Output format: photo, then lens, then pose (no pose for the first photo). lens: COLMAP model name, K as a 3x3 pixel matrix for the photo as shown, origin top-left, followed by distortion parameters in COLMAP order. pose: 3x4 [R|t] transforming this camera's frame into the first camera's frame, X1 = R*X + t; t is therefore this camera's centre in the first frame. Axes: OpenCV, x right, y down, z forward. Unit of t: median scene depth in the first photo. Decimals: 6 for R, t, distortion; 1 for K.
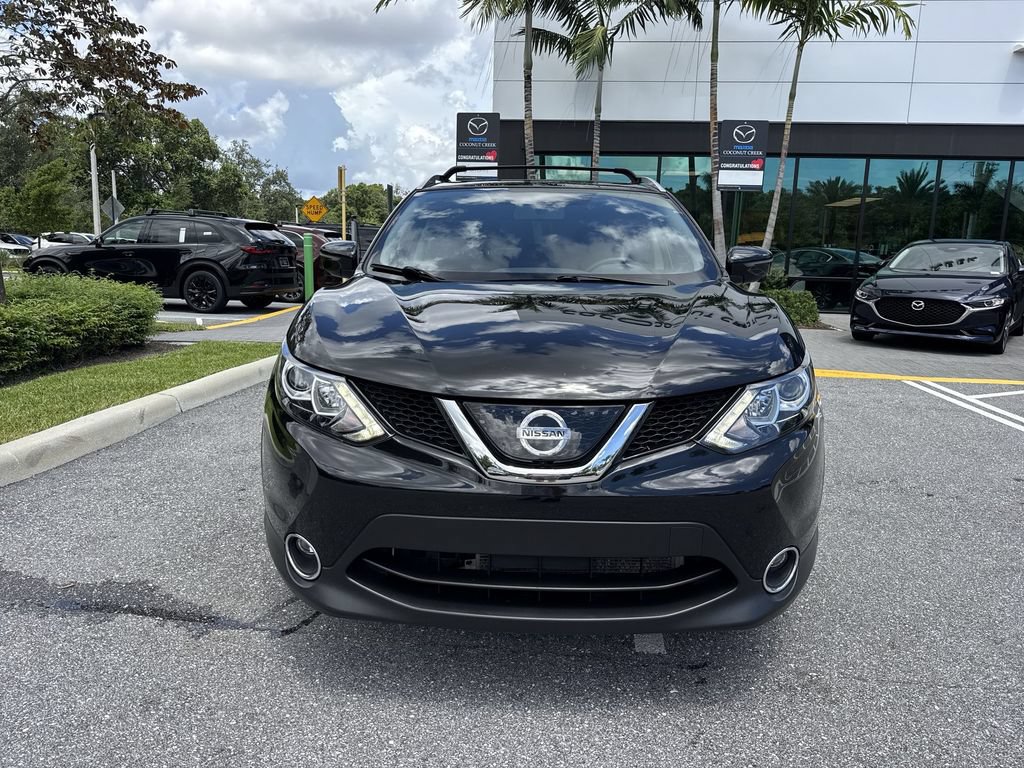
lens RADIAL K [[718.3, 0, 507.3], [0, 718.3, 393.2], [0, 0, 1]] dist [0.039673, -0.053132]
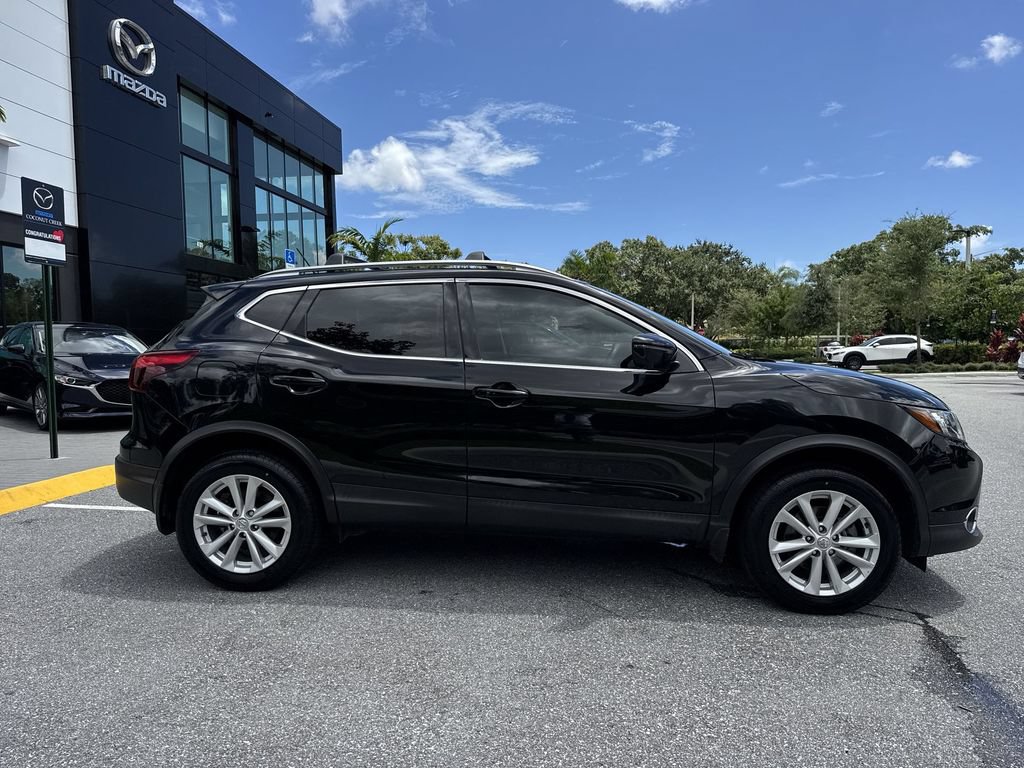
lens RADIAL K [[718.3, 0, 505.8], [0, 718.3, 397.4], [0, 0, 1]] dist [0.039673, -0.053132]
pose [[0.058025, -0.093827, 0.993896, -1.035735], [0.194116, 0.977632, 0.080959, -0.209387], [-0.979261, 0.188233, 0.074940, 0.976166]]
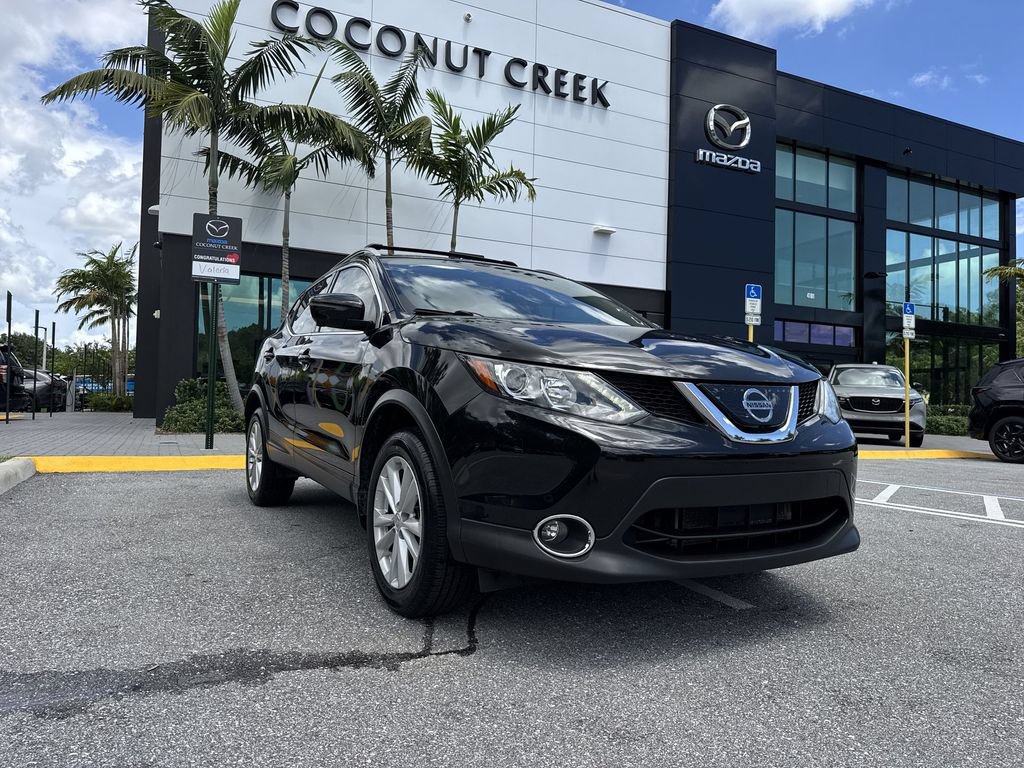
lens RADIAL K [[718.3, 0, 504.2], [0, 718.3, 392.0], [0, 0, 1]] dist [0.039673, -0.053132]
pose [[0.855134, 0.004475, 0.518388, -0.471624], [0.094471, 0.981874, -0.164315, 0.093879], [-0.509727, 0.189484, 0.839211, 0.059639]]
